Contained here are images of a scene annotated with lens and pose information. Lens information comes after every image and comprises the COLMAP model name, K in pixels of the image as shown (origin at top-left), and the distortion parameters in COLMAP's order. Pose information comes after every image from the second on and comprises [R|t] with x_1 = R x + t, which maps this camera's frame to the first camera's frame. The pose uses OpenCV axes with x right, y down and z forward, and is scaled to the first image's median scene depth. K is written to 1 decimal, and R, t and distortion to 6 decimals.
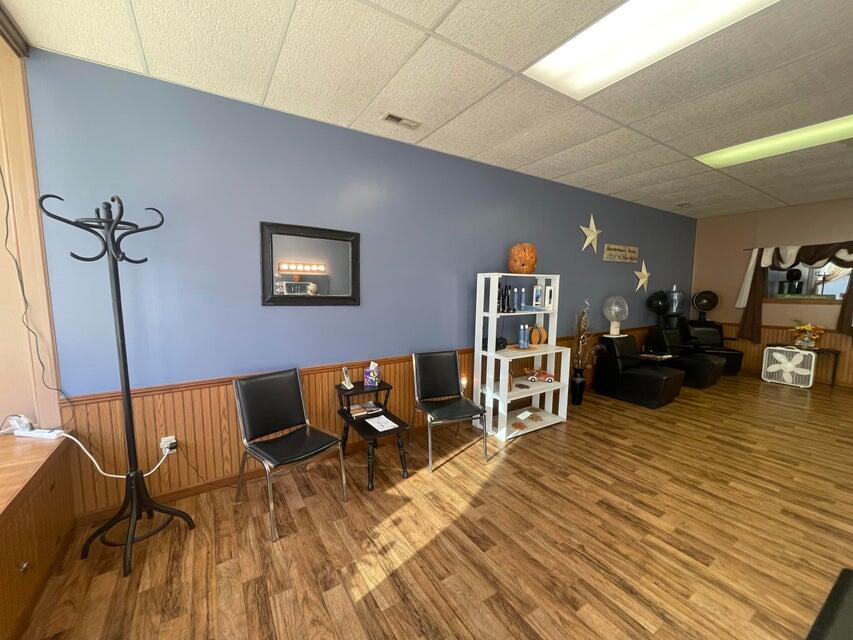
lens RADIAL K [[341.7, 0, 423.5], [0, 341.7, 323.6], [0, 0, 1]] dist [-0.002521, 0.000308]
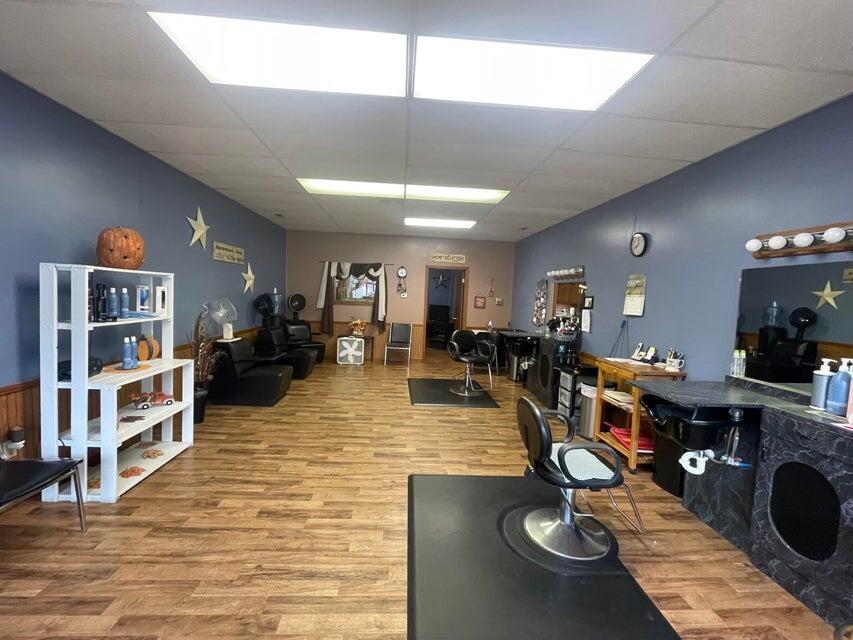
lens RADIAL K [[368.1, 0, 422.1], [0, 368.1, 320.5], [0, 0, 1]] dist [0.000400, 0.000705]
pose [[0.483216, -0.041911, 0.874498, -0.106451], [0.048759, 0.998592, 0.020915, -0.018724], [-0.874142, 0.032533, 0.484579, 0.046070]]
